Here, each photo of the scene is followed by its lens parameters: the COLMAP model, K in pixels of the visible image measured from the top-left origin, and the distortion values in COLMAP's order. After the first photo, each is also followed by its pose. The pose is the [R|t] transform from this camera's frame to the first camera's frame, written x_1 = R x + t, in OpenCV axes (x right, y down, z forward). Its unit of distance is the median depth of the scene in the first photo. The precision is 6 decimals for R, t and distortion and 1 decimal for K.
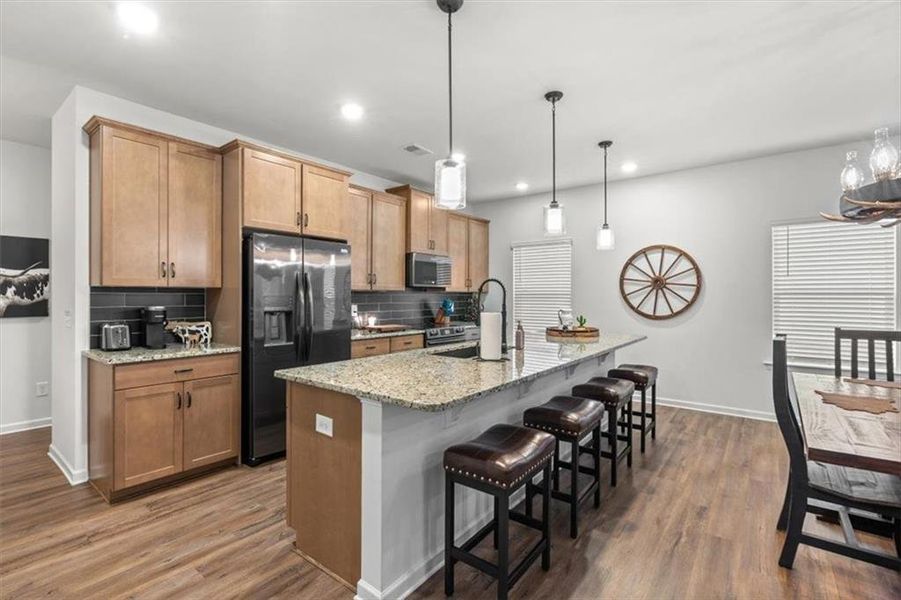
lens RADIAL K [[411.7, 0, 447.2], [0, 411.7, 298.1], [0, 0, 1]] dist [-0.011011, 0.003610]
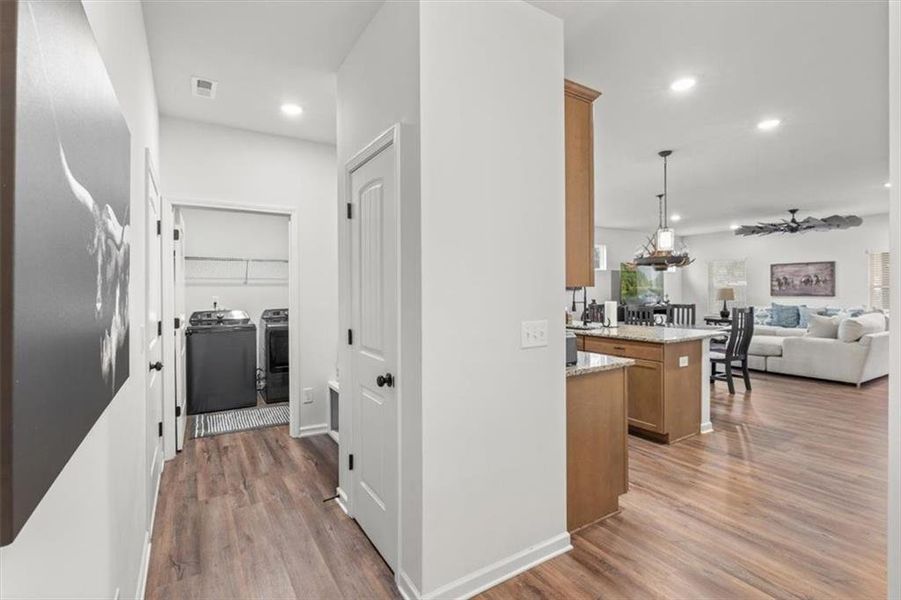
lens RADIAL K [[411.7, 0, 450.8], [0, 411.7, 295.1], [0, 0, 1]] dist [-0.011011, 0.003610]
pose [[0.344081, -0.014801, 0.938823, -1.215962], [0.011571, 0.999867, 0.011522, -0.014638], [-0.938869, 0.006898, 0.344206, 0.677332]]
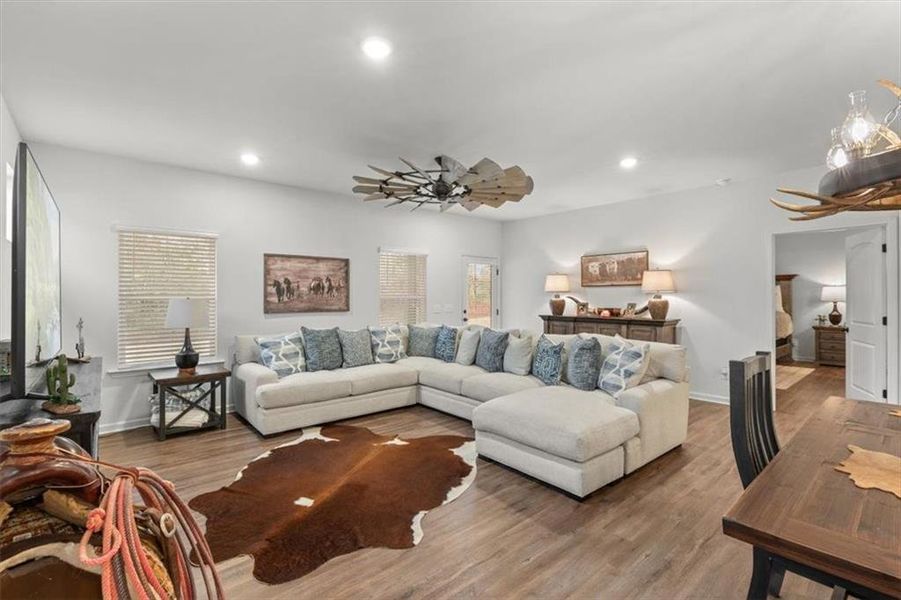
lens RADIAL K [[411.7, 0, 448.0], [0, 411.7, 294.3], [0, 0, 1]] dist [-0.011011, 0.003610]
pose [[-0.982087, 0.005118, 0.188361, 0.944186], [0.004567, 0.999984, -0.003362, -0.013753], [-0.188375, -0.002441, -0.982094, 0.874218]]
